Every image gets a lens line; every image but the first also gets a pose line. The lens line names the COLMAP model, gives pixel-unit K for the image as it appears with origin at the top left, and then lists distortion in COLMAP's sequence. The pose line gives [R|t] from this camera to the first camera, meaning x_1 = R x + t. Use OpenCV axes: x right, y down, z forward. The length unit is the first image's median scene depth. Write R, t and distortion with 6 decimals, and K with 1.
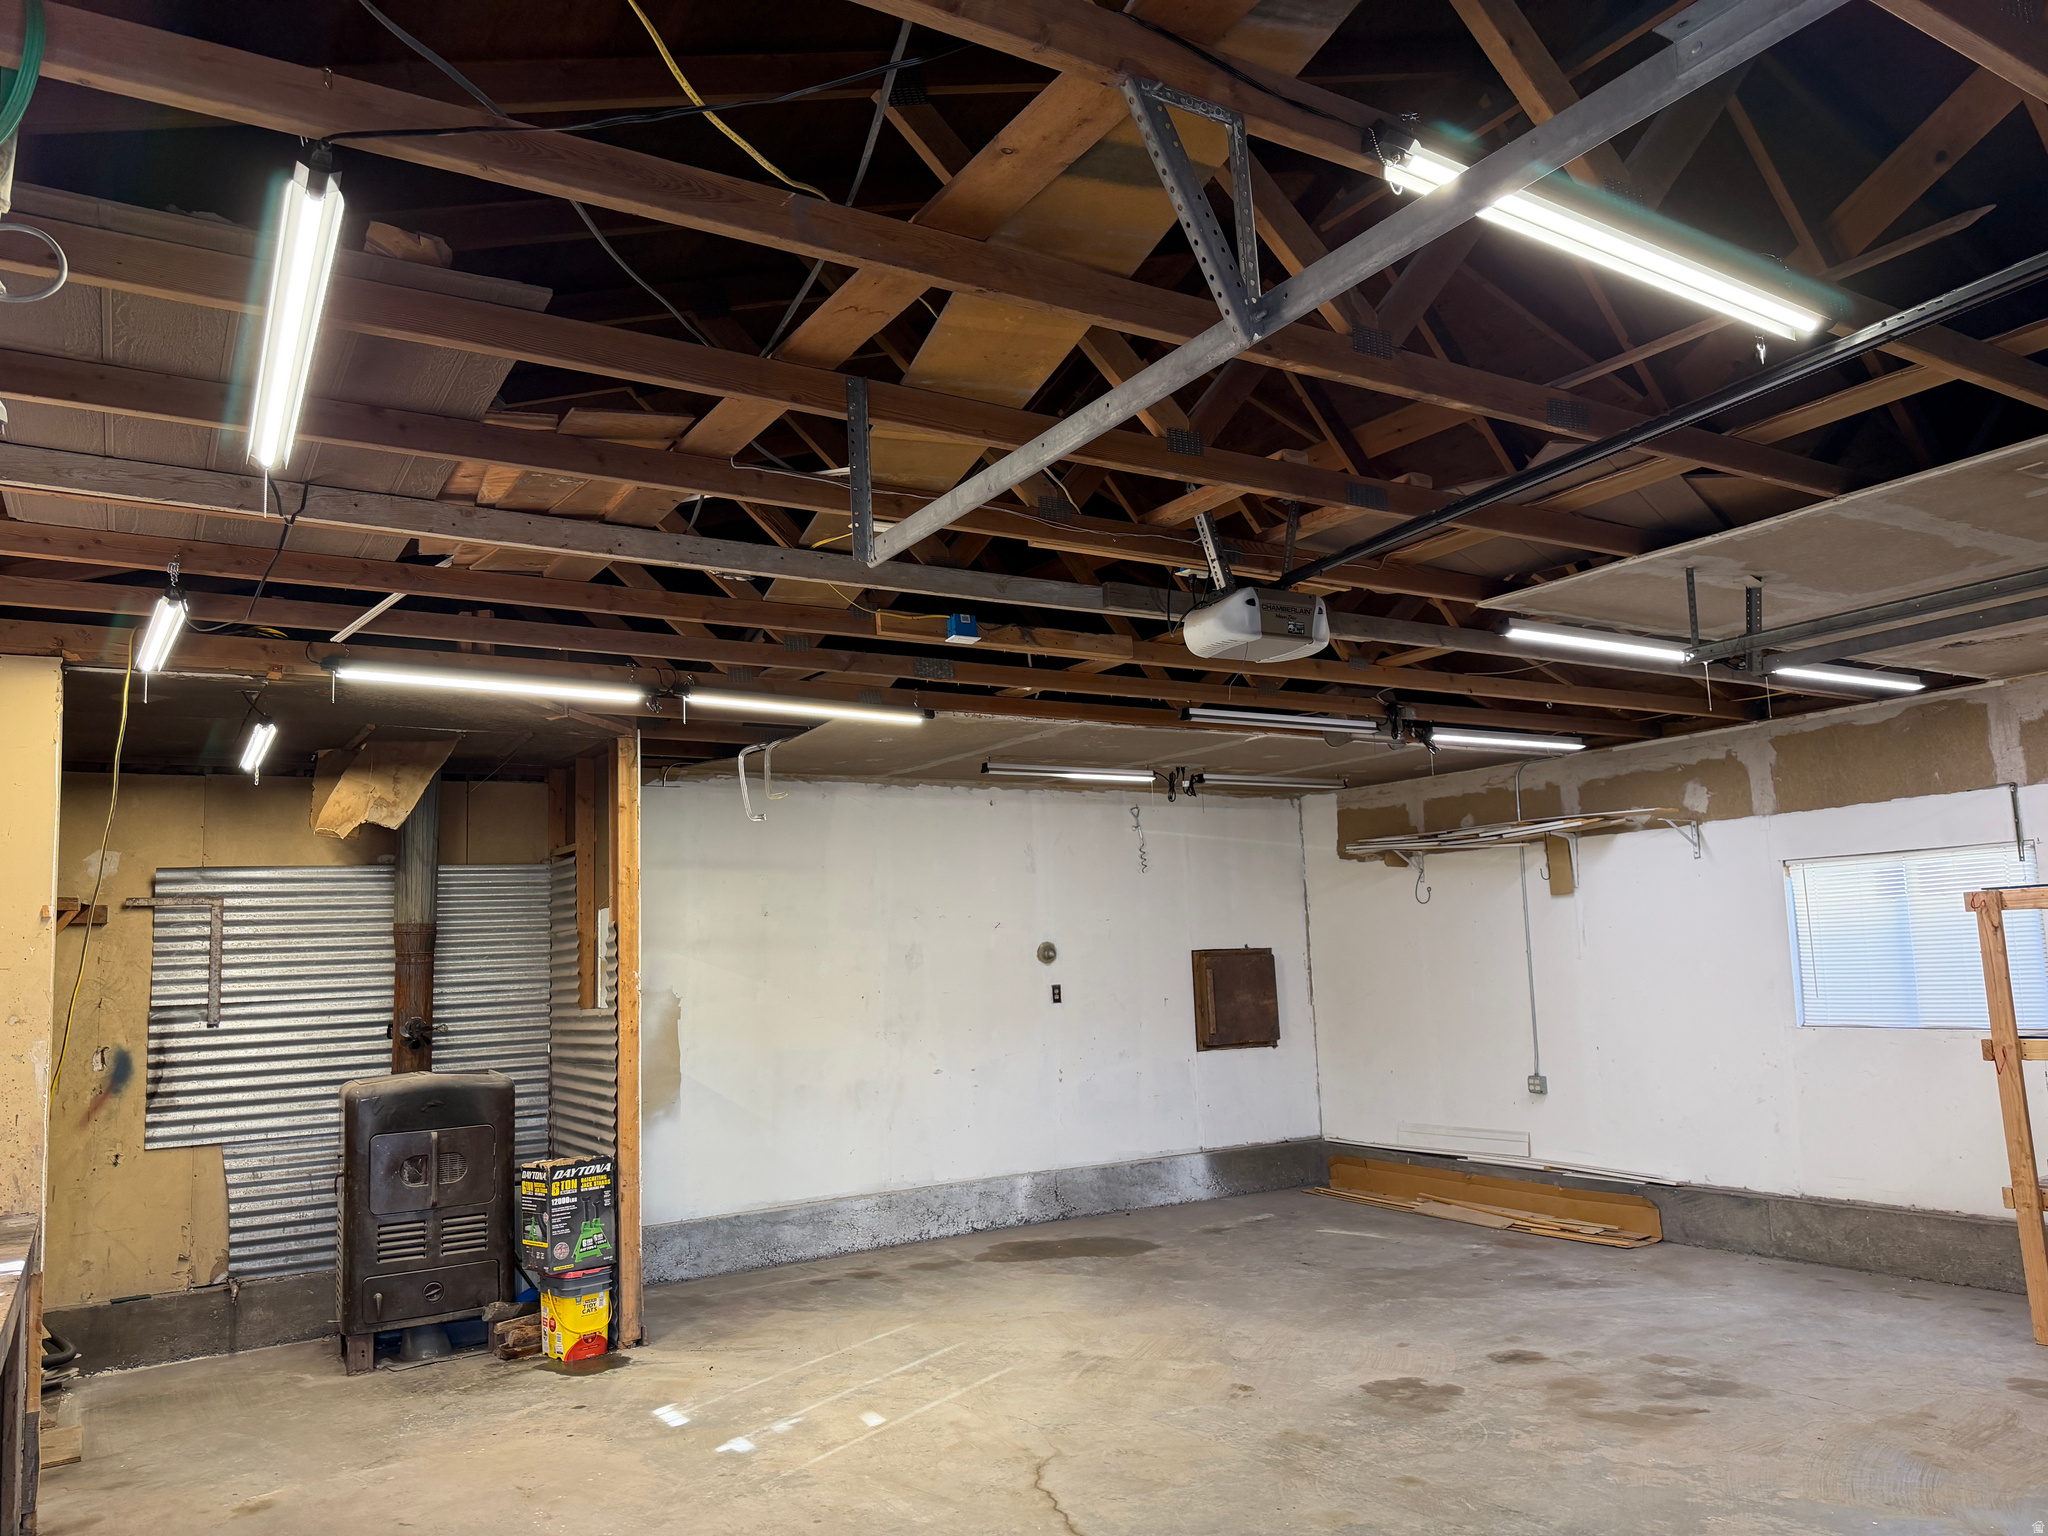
lens RADIAL K [[1424.0, 0, 1024.8], [0, 1424.0, 776.0], [0, 0, 1]] dist [0.029863, -0.042811]
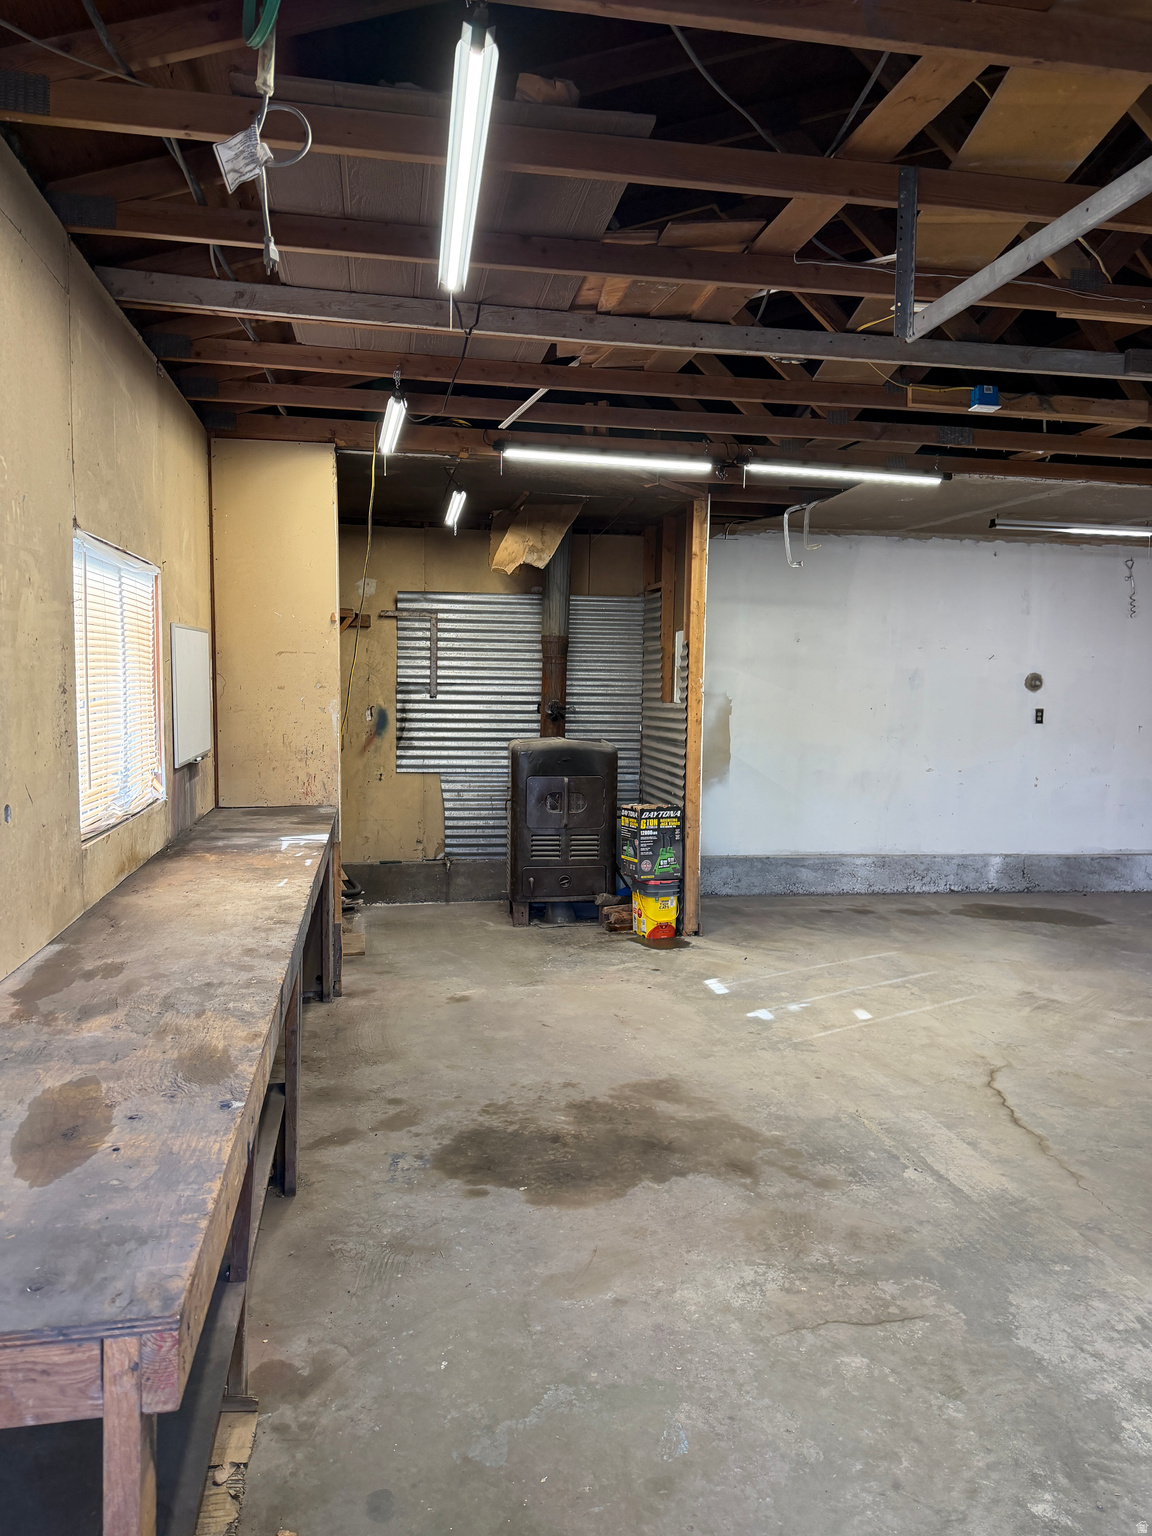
lens RADIAL K [[1066.1, 0, 572.3], [0, 1066.1, 762.5], [0, 0, 1]] dist [0.095505, -0.127409]
pose [[0.925483, 0.085743, -0.368958, -0.003848], [-0.006444, 0.977467, 0.210992, 0.001970], [0.378735, -0.192892, 0.905181, 0.014724]]
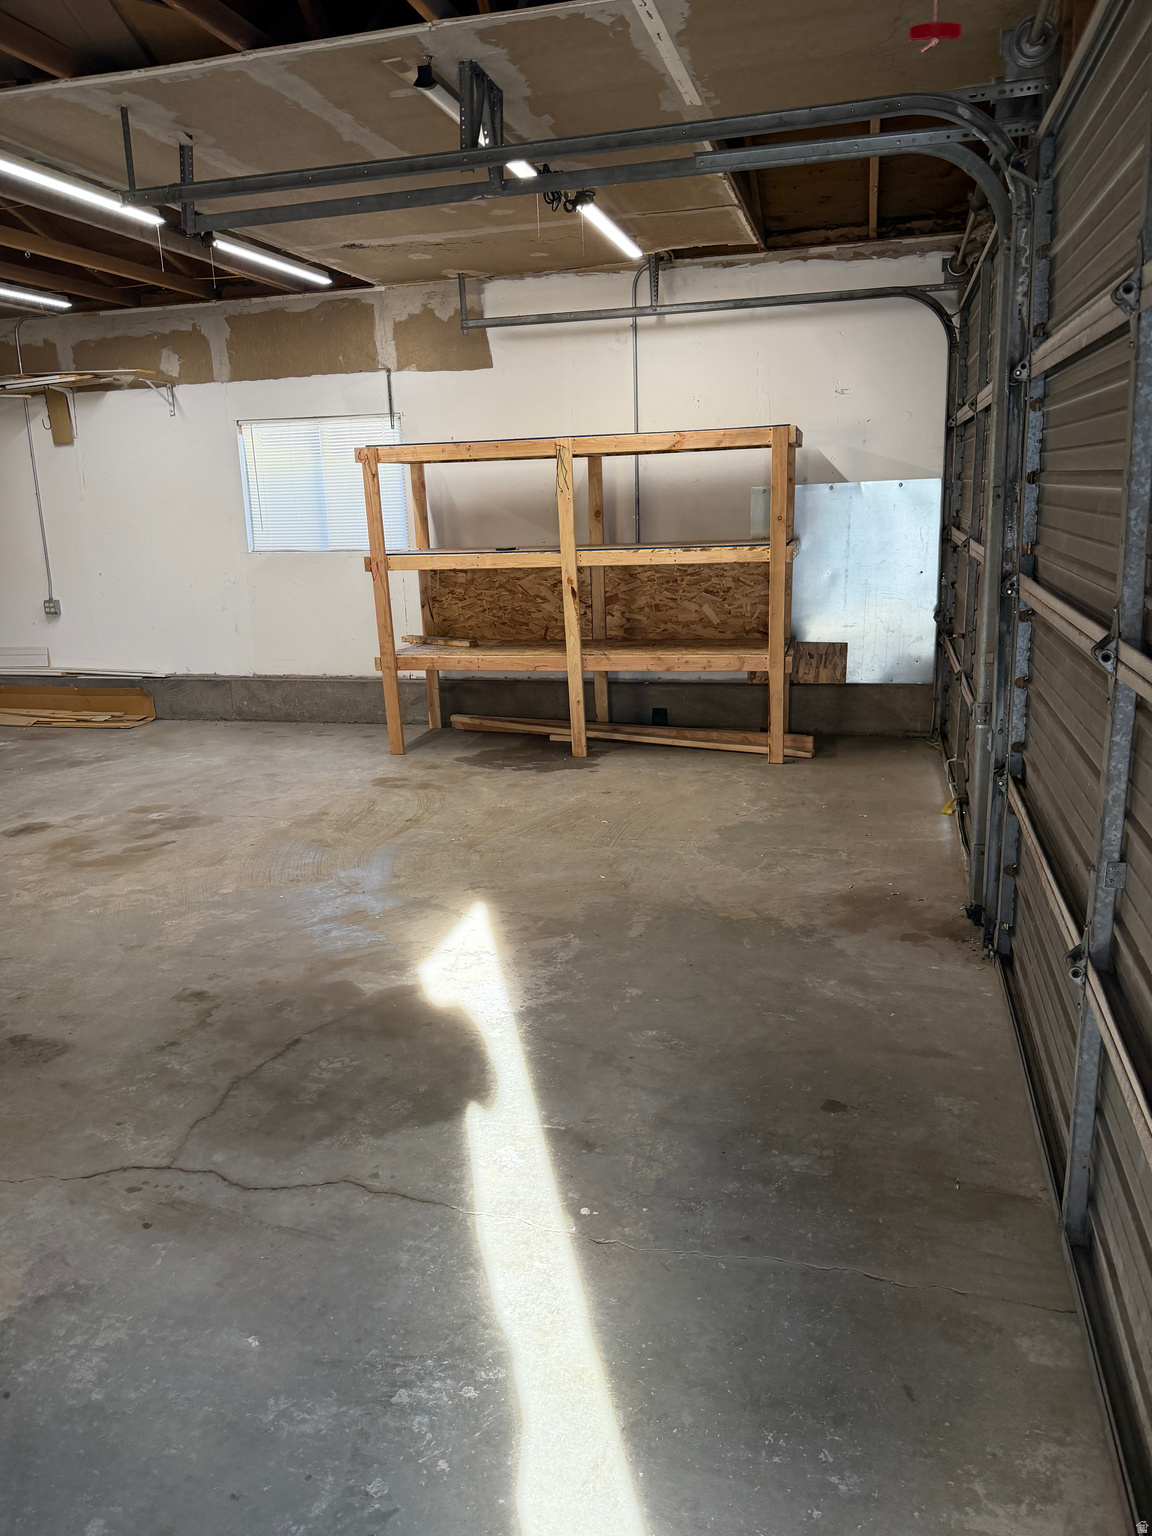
lens RADIAL K [[1068.0, 0, 576.0], [0, 1068.0, 768.0], [0, 0, 1]] dist [0.029863, -0.042811]
pose [[0.726095, -0.160219, 0.668668, 0.076341], [-0.086591, 0.943425, 0.320081, 0.023085], [-0.682121, -0.290310, 0.671142, 0.079489]]
